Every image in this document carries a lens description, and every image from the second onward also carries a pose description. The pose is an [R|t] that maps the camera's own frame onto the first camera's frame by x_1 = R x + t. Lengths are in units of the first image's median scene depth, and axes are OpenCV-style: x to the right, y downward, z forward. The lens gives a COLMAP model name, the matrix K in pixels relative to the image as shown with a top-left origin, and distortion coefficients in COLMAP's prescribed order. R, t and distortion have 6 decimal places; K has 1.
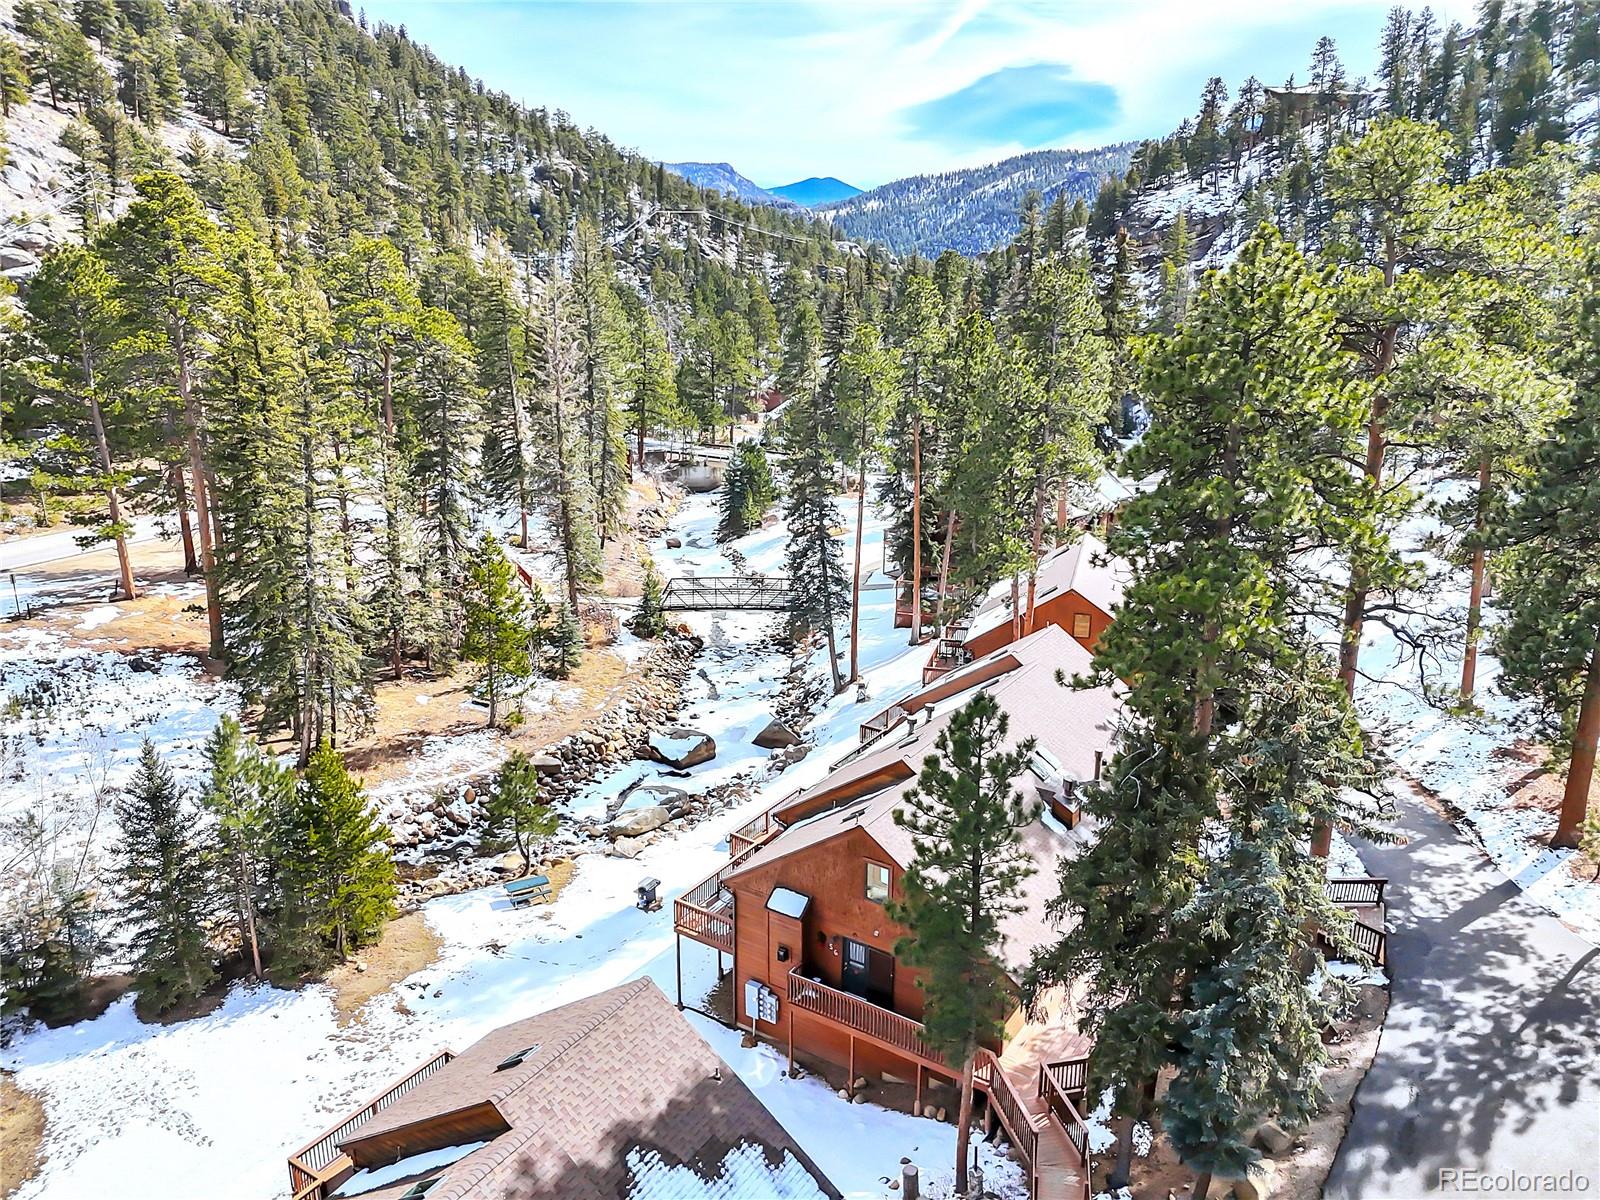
lens RADIAL K [[1183.9, 0, 814.1], [0, 1183.9, 601.6], [0, 0, 1]] dist [0.071262, -0.046958]
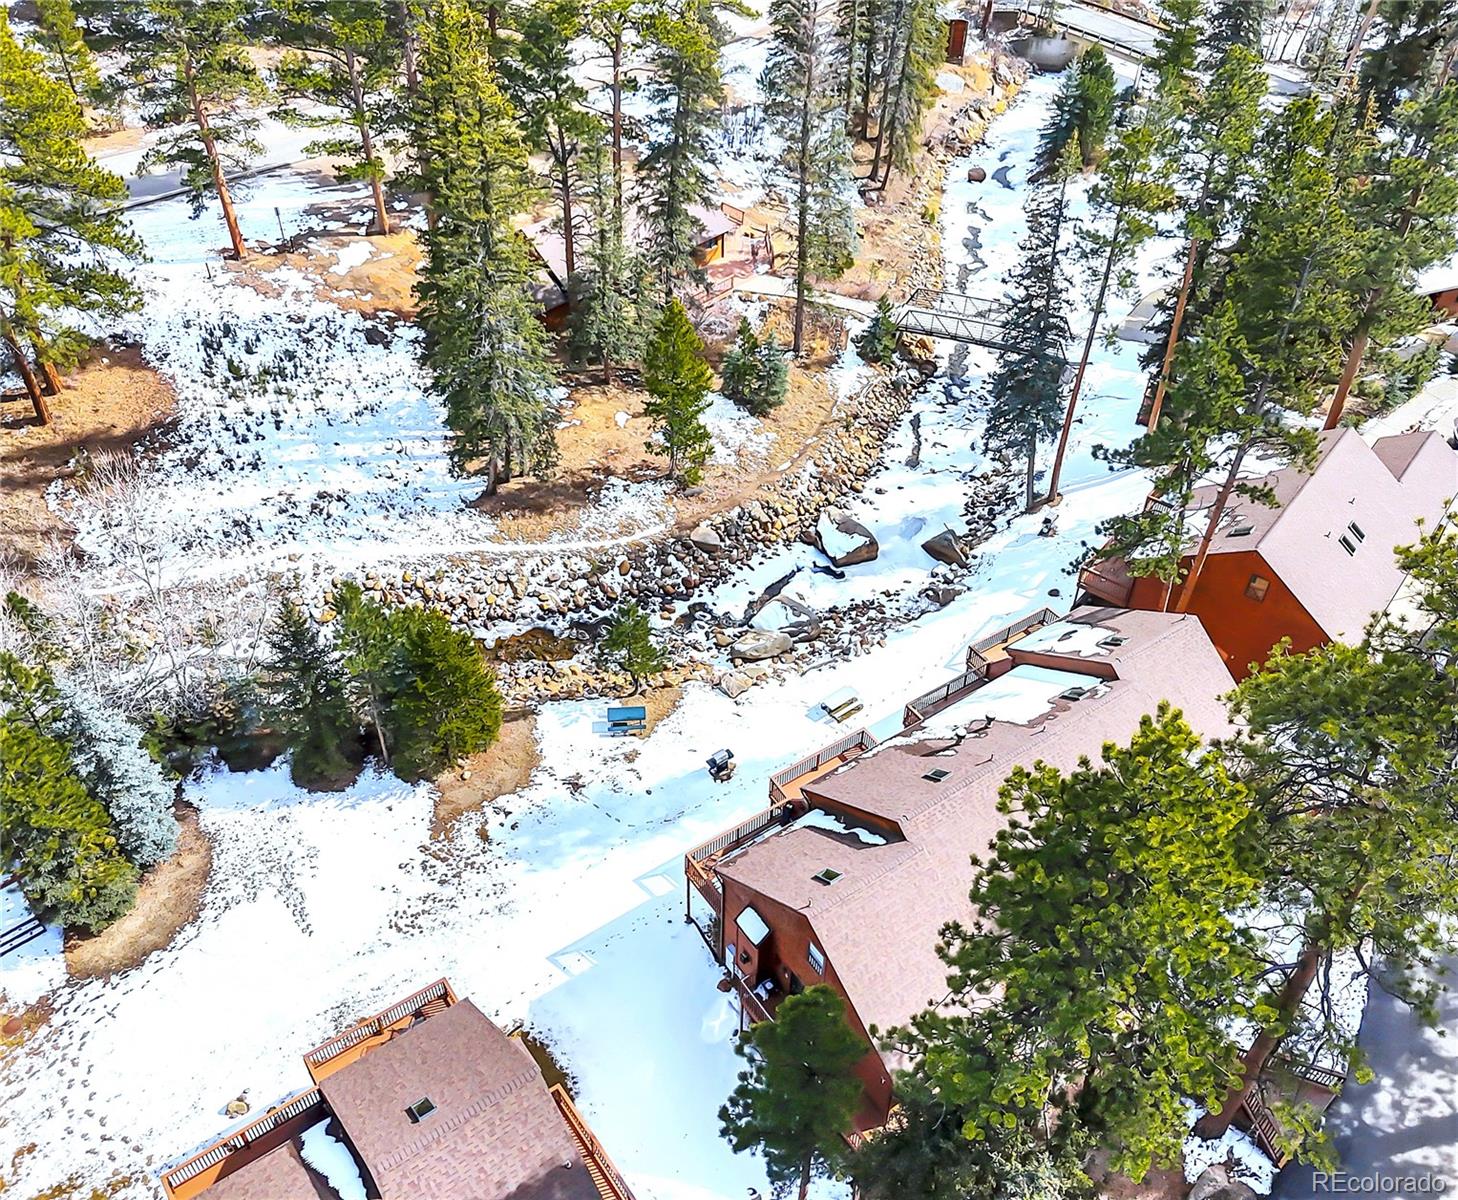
lens RADIAL K [[1278.4, 0, 808.9], [0, 1278.4, 602.1], [0, 0, 1]] dist [0.159747, -0.276769]
pose [[0.934966, 0.269060, -0.231182, 0.126803], [-0.147523, 0.887584, 0.436384, -0.310444], [0.322607, -0.373900, 0.869554, 0.051731]]
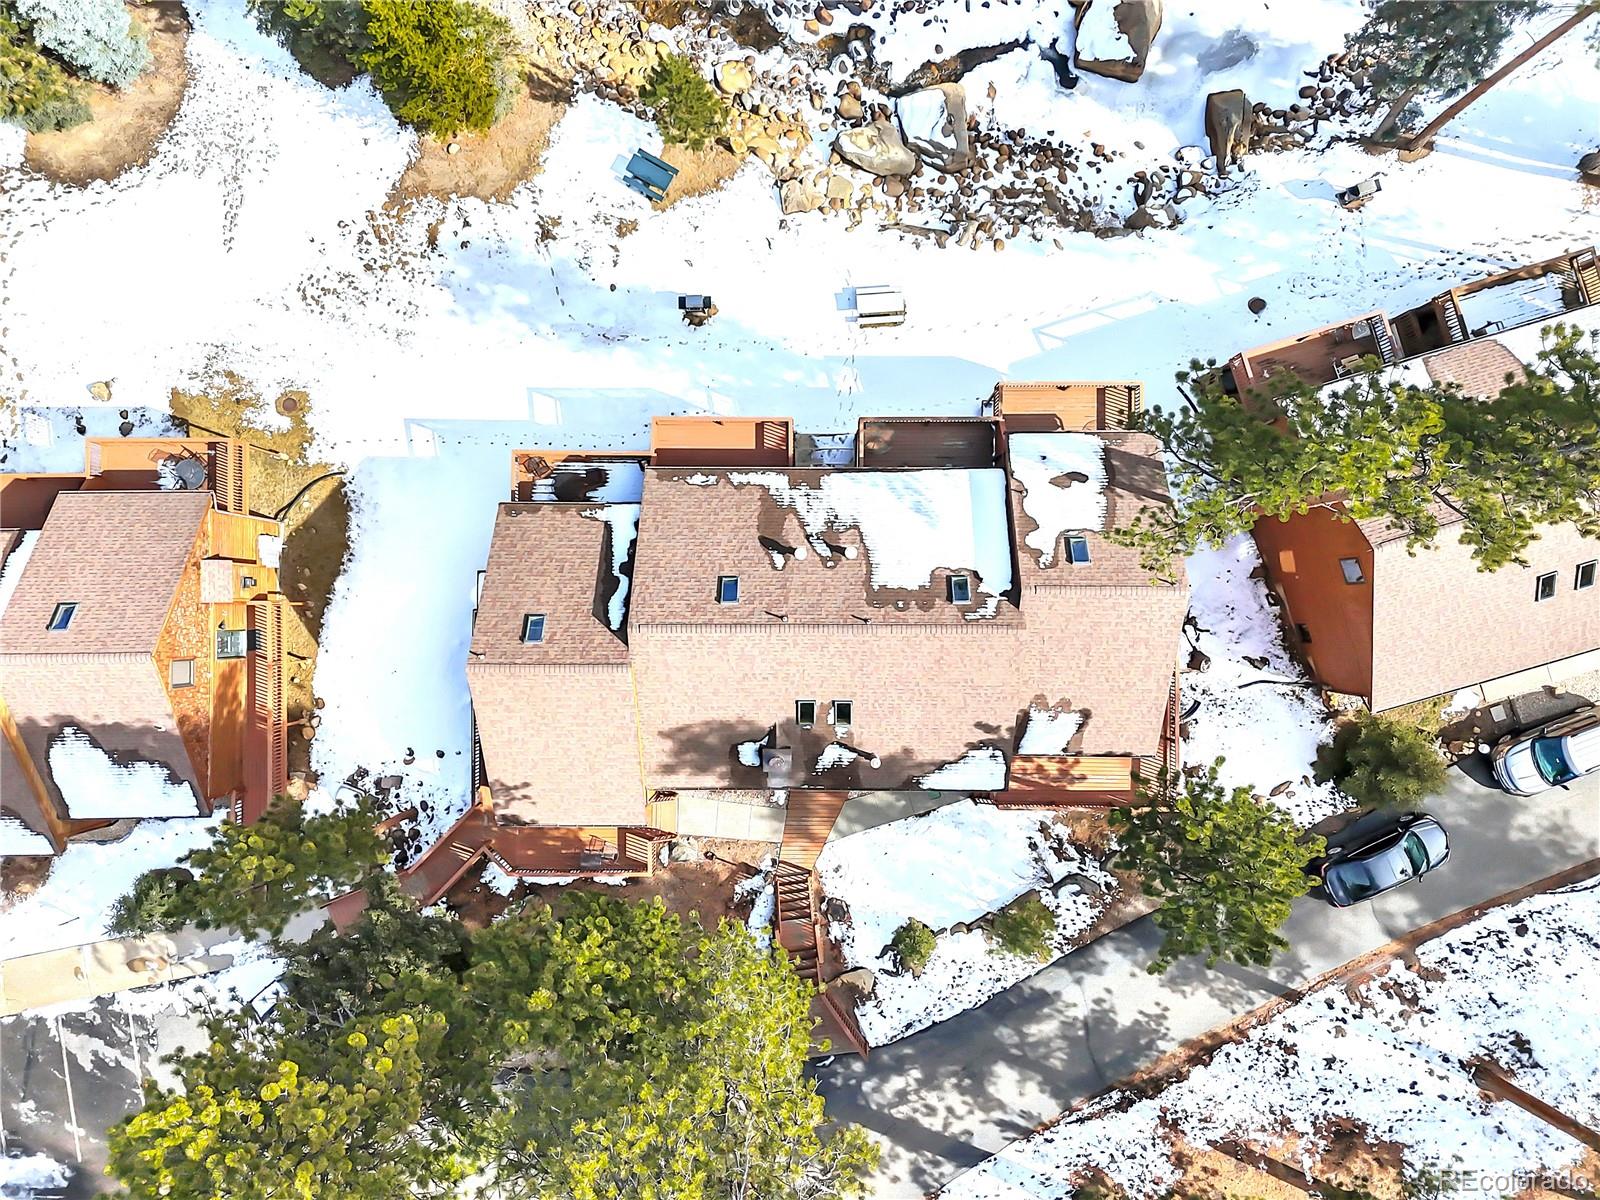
lens RADIAL K [[1172.4, 0, 809.5], [0, 1172.4, 611.2], [0, 0, 1]] dist [0.026608, -0.008933]
pose [[0.533912, 0.845293, -0.020426, 0.094913], [-0.235273, 0.171721, 0.956639, -0.456118], [0.812148, -0.505956, 0.290558, 0.528345]]
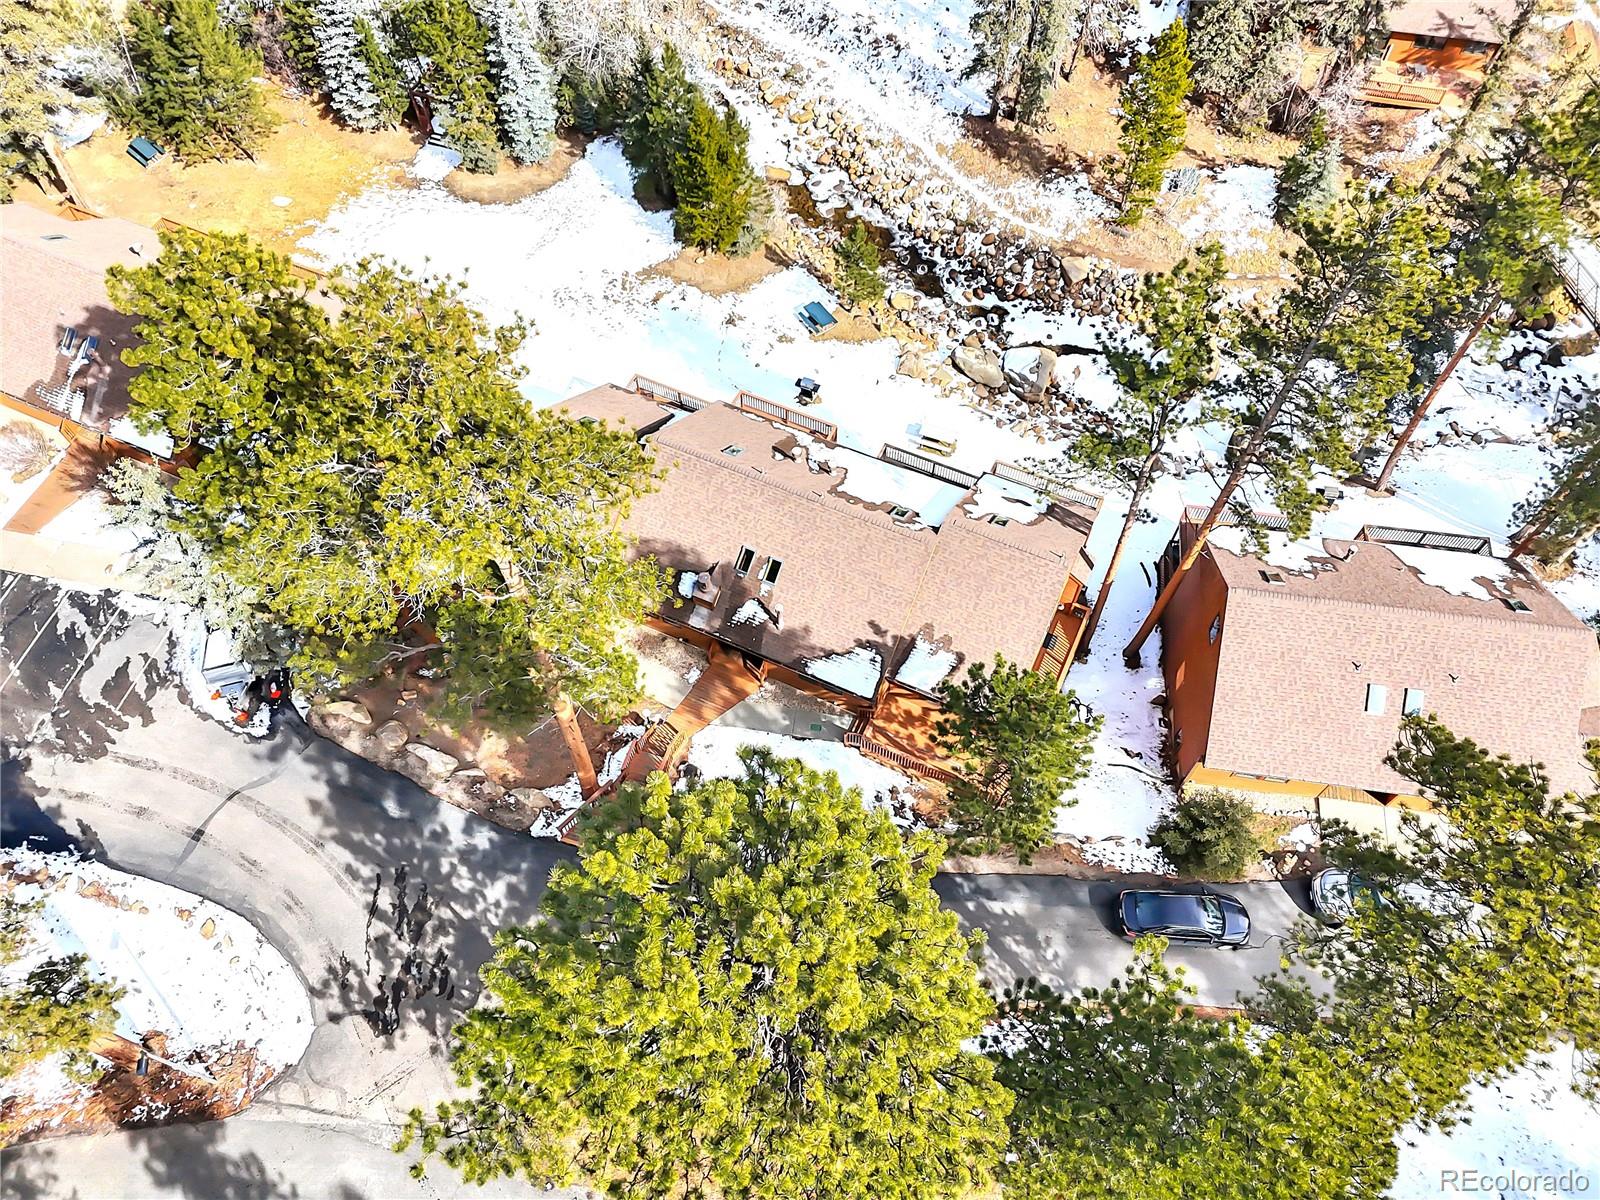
lens RADIAL K [[1184.1, 0, 800.0], [0, 1184.1, 600.0], [0, 0, 1]] dist [0.055225, -0.040103]
pose [[0.125233, 0.846266, -0.517833, 0.508318], [-0.284976, 0.530630, 0.798261, -0.459207], [0.950318, 0.047601, 0.307618, 0.483785]]
